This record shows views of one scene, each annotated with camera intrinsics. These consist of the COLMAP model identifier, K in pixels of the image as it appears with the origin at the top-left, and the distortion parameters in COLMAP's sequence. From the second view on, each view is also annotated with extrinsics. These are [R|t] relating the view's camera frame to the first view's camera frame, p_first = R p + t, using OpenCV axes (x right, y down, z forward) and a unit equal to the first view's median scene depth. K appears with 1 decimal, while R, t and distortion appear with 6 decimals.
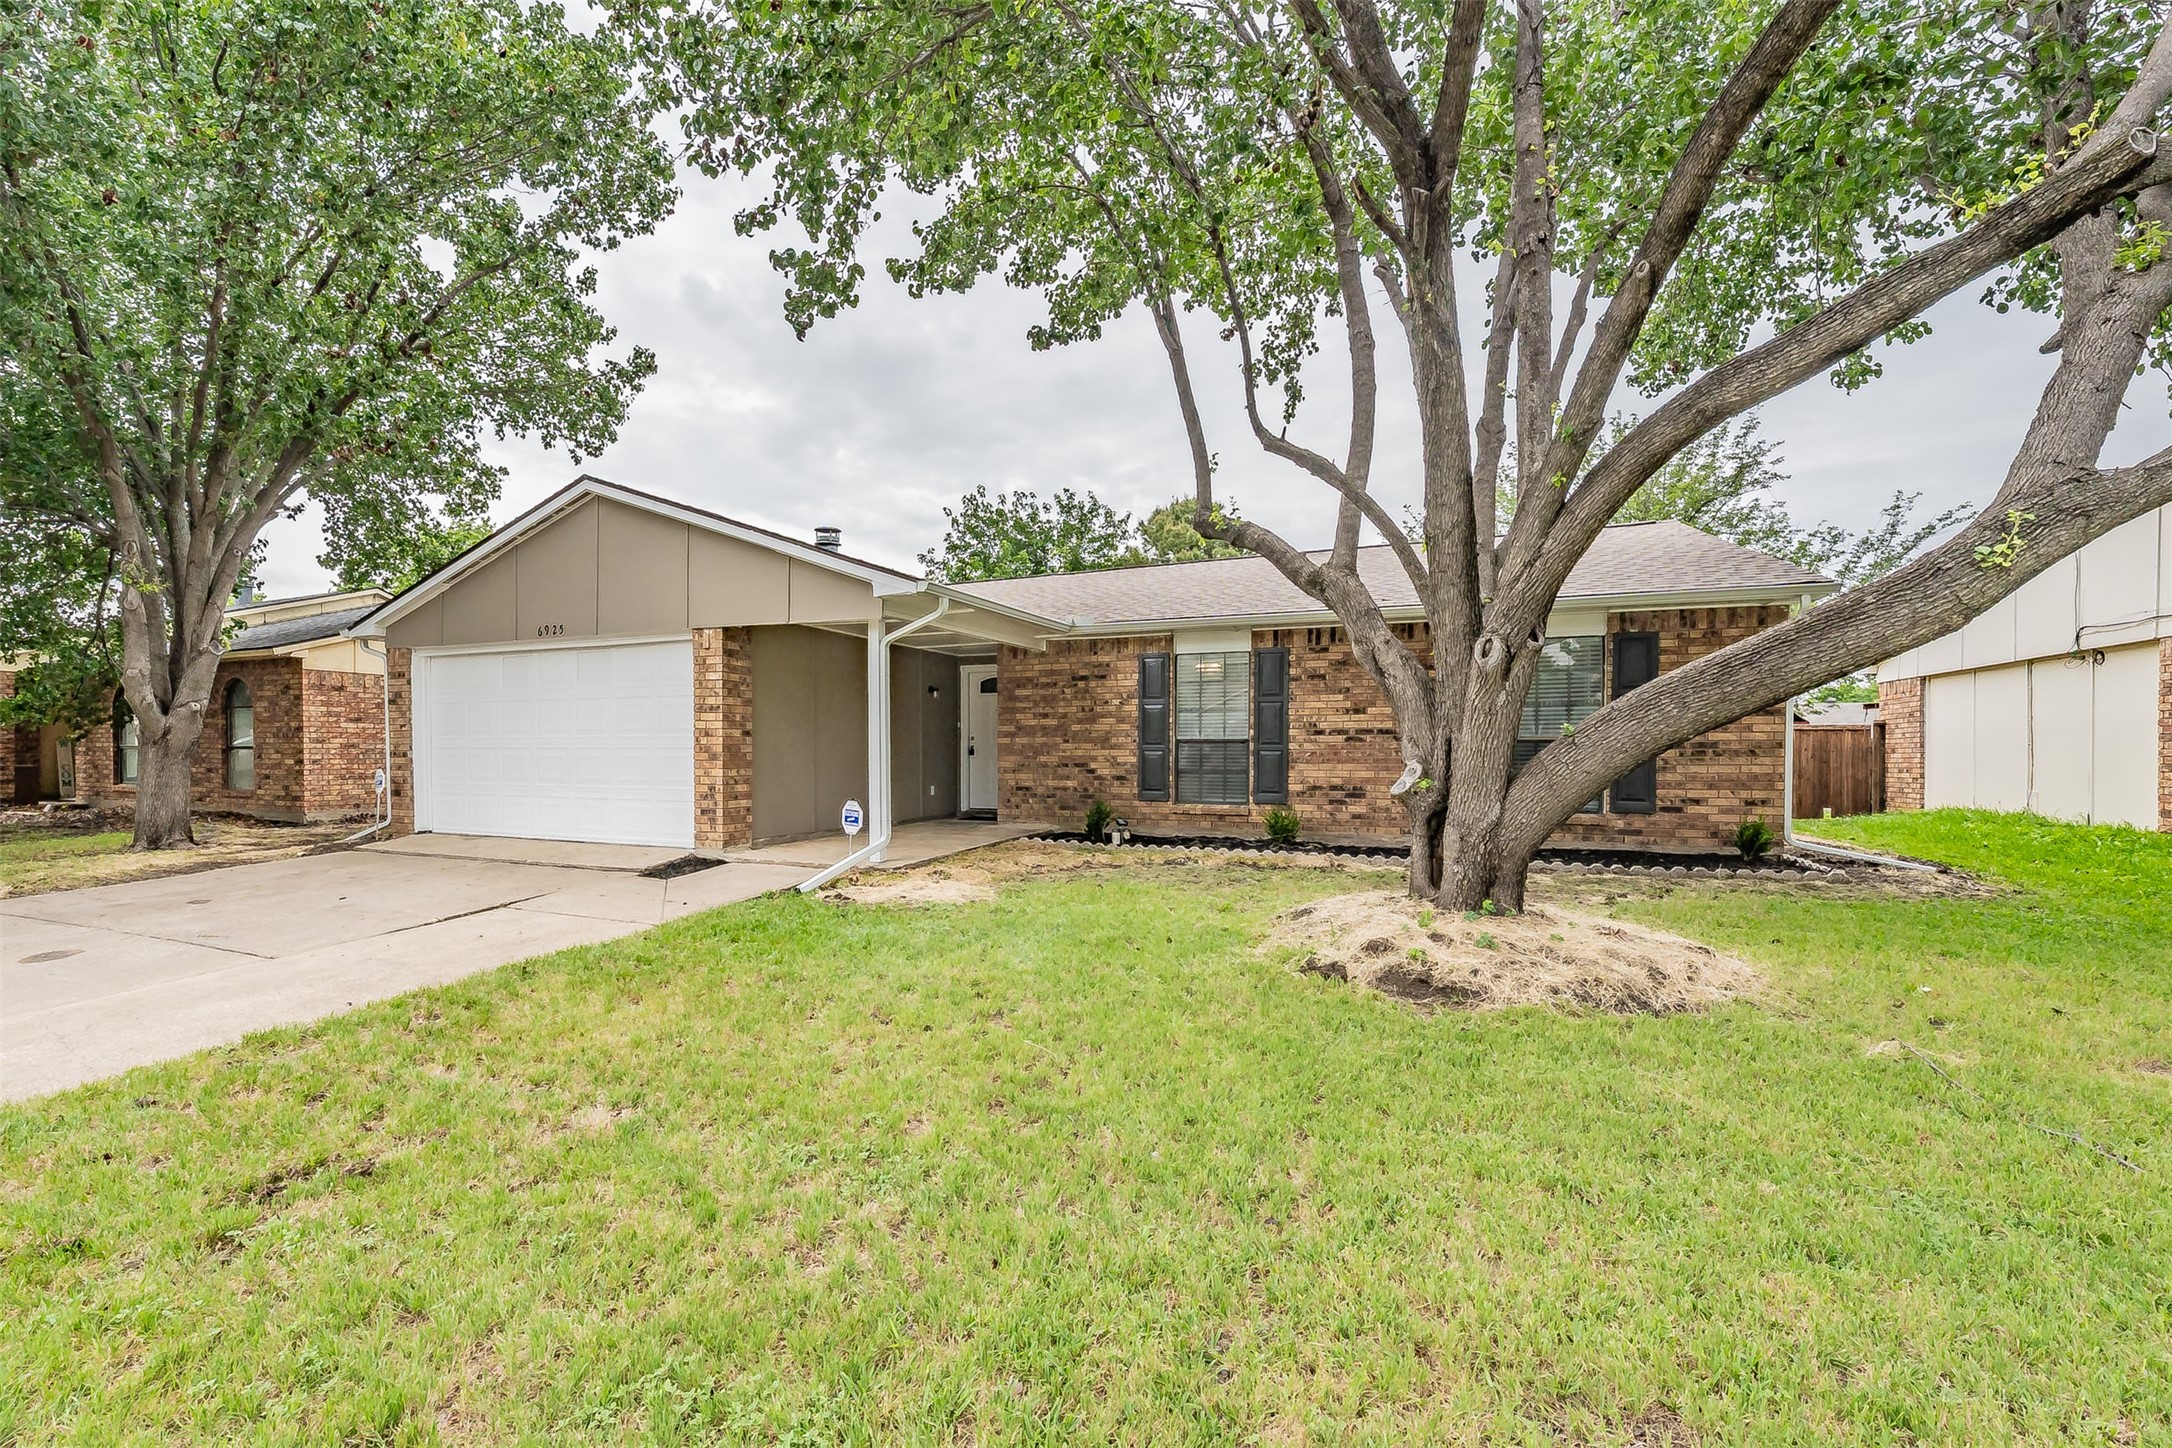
lens RADIAL K [[754.5, 0, 1088.8], [0, 754.5, 723.6], [0, 0, 1]] dist [0.000966, 0.000239]
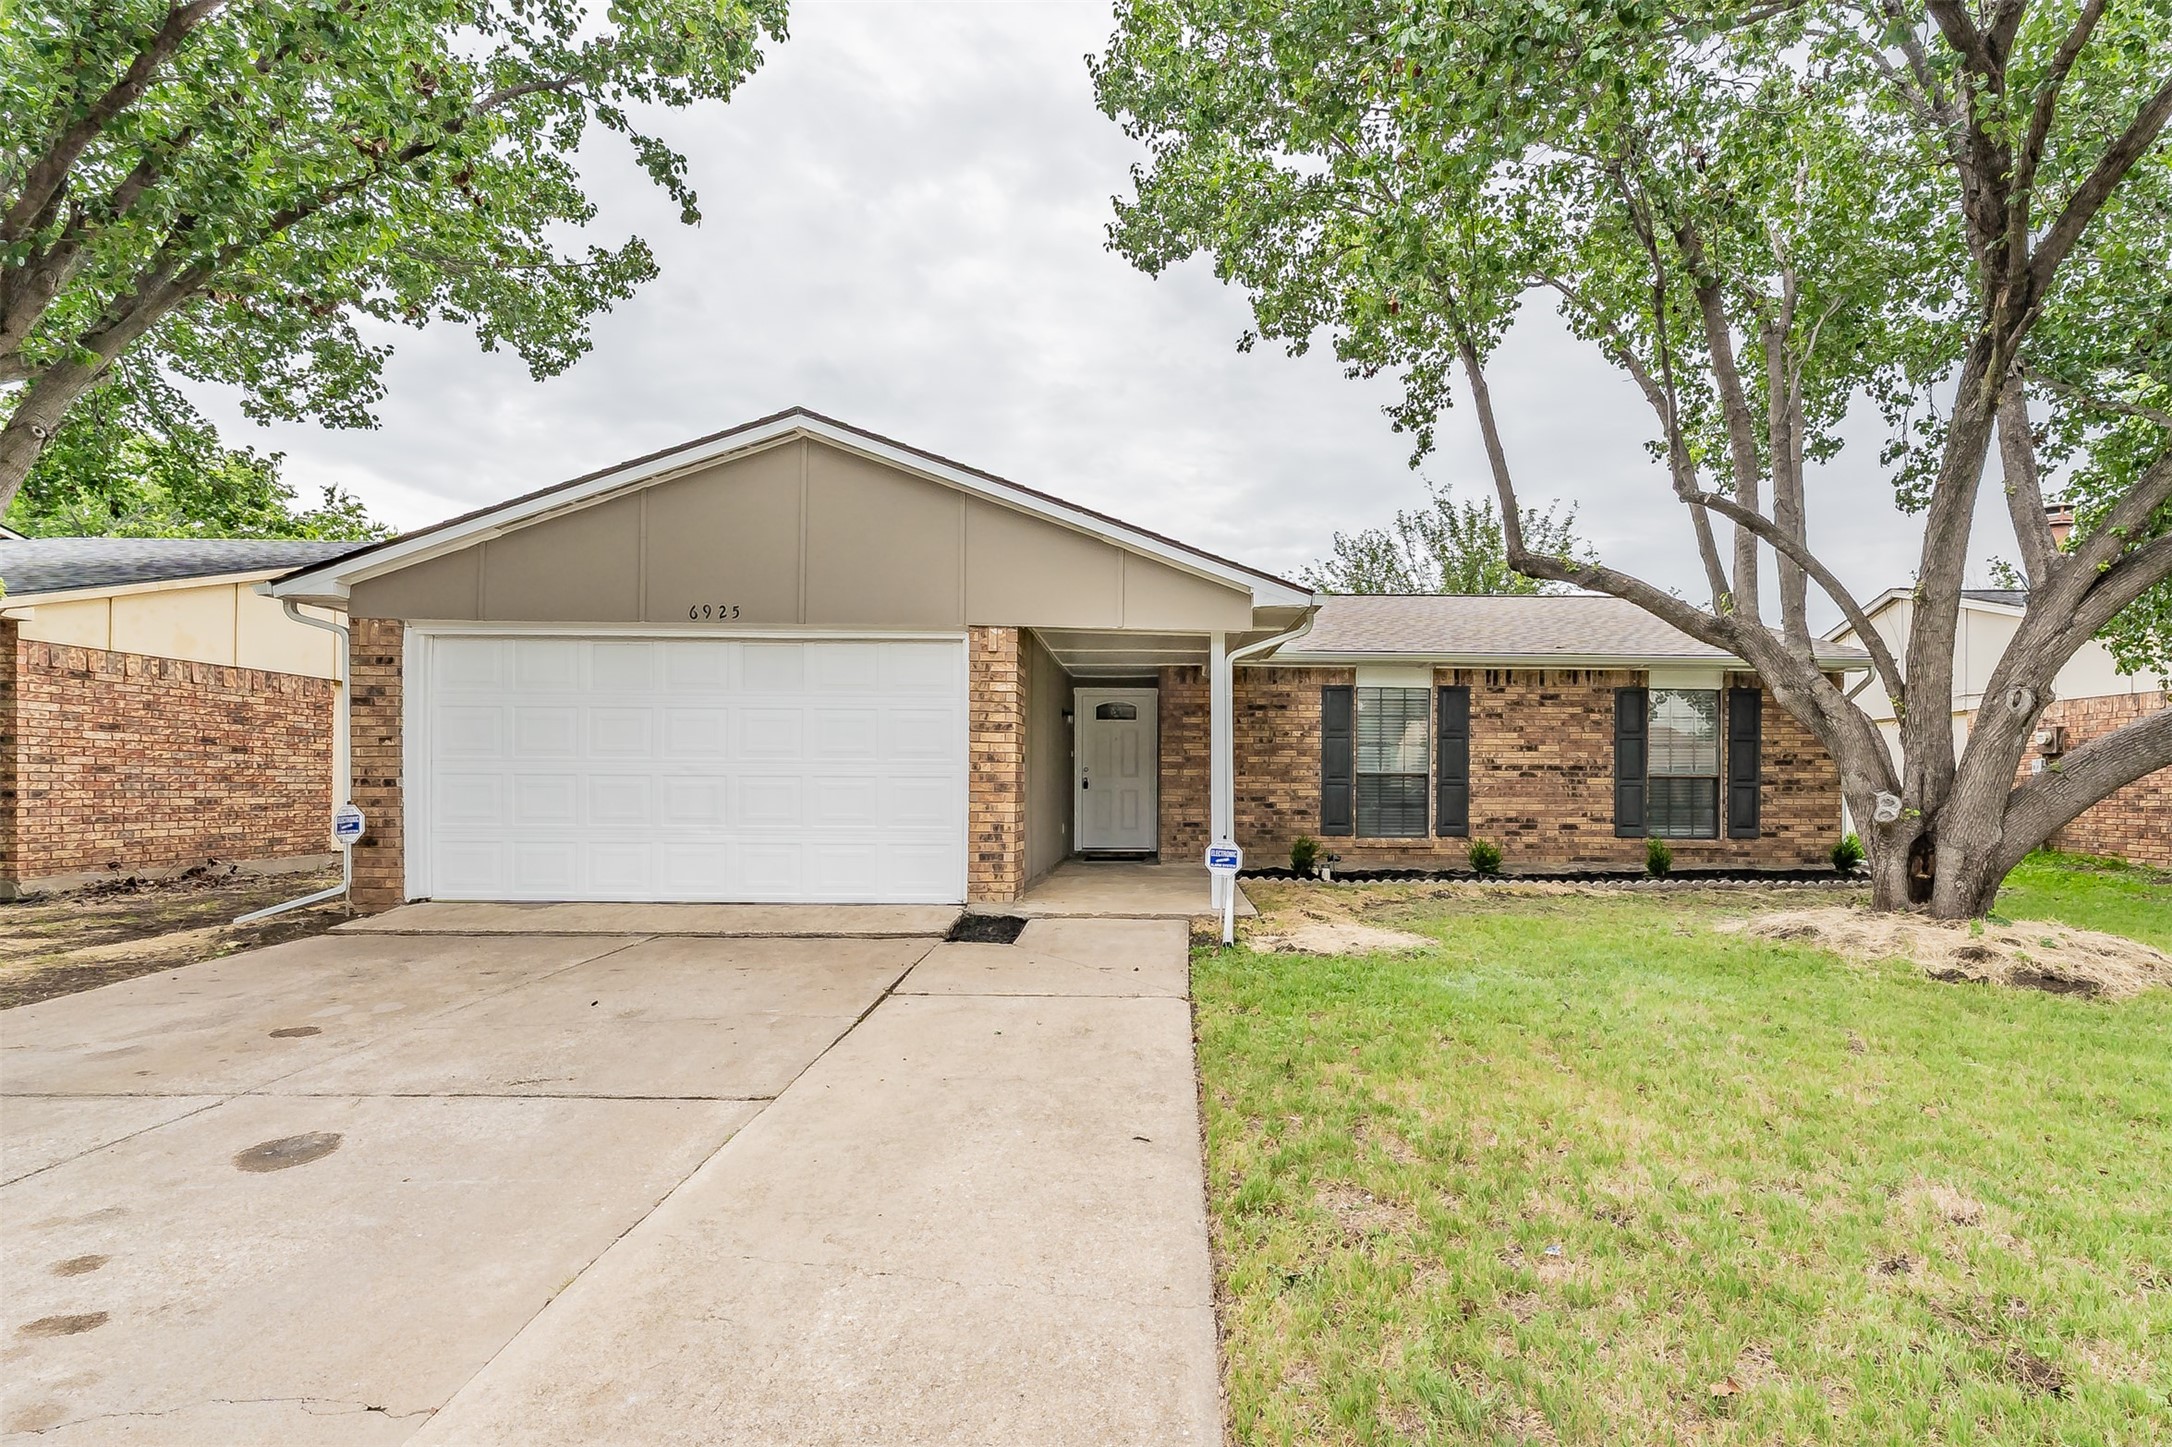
lens RADIAL K [[789.7, 0, 1088.6], [0, 789.7, 755.1], [0, 0, 1]] dist [0.001179, 0.000053]
pose [[0.936909, 0.019359, 0.349037, -0.618461], [-0.017739, 0.999812, -0.007835, 0.012565], [-0.349123, 0.001149, 0.937076, 0.160214]]
